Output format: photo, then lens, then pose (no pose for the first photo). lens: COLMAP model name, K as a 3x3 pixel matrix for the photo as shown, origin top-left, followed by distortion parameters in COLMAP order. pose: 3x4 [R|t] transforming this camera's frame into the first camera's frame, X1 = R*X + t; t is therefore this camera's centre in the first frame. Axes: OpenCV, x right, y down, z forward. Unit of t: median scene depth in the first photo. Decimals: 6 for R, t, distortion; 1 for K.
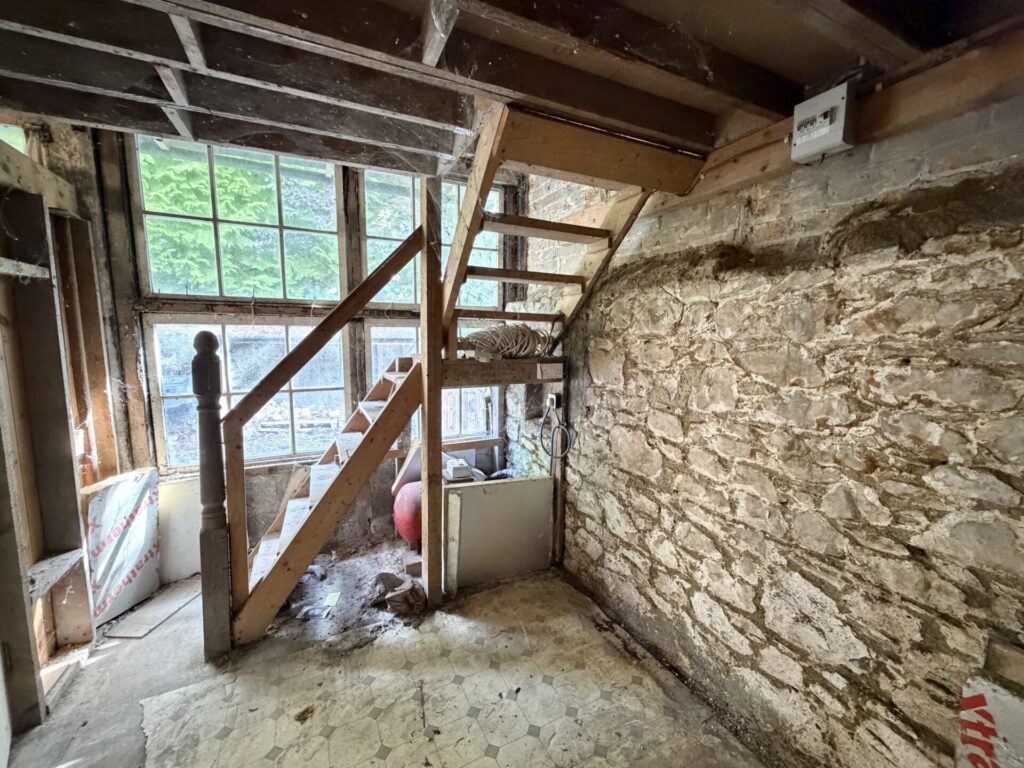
lens RADIAL K [[408.4, 0, 511.2], [0, 408.4, 384.9], [0, 0, 1]] dist [0.000410, 0.000242]
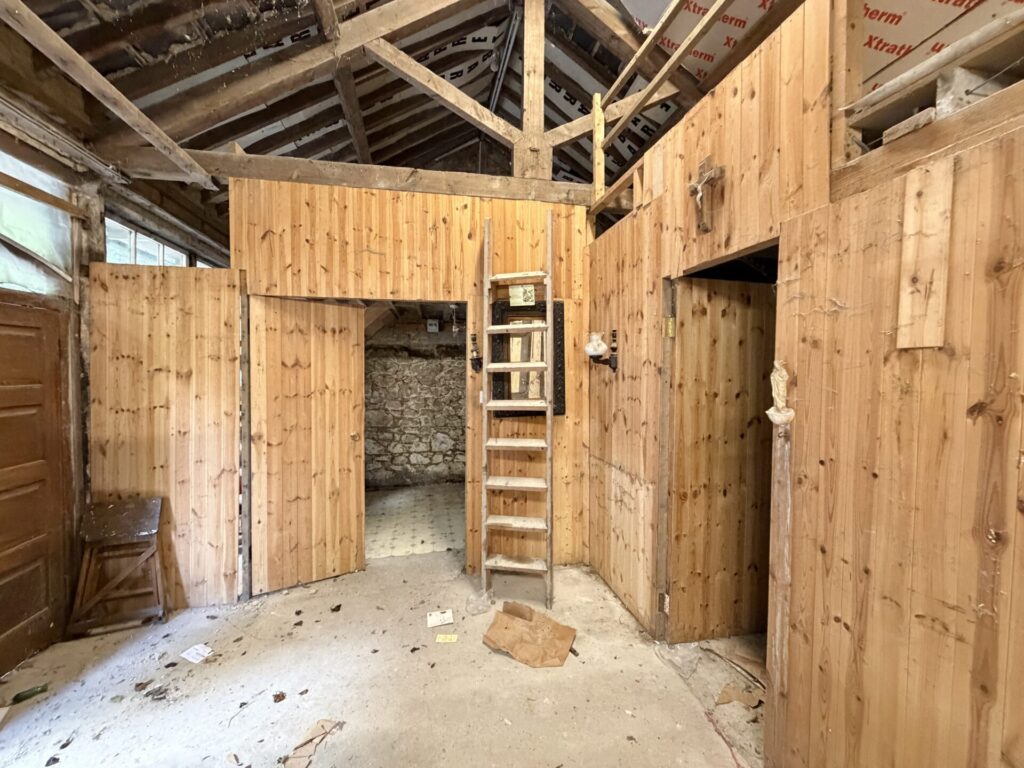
lens RADIAL K [[408.4, 0, 512.0], [0, 408.4, 380.0], [0, 0, 1]] dist [0.000410, 0.000242]
pose [[0.232658, -0.035144, 0.971923, -2.599545], [0.110108, 0.993873, 0.009580, -0.016466], [-0.966306, 0.104788, 0.235102, -0.604908]]
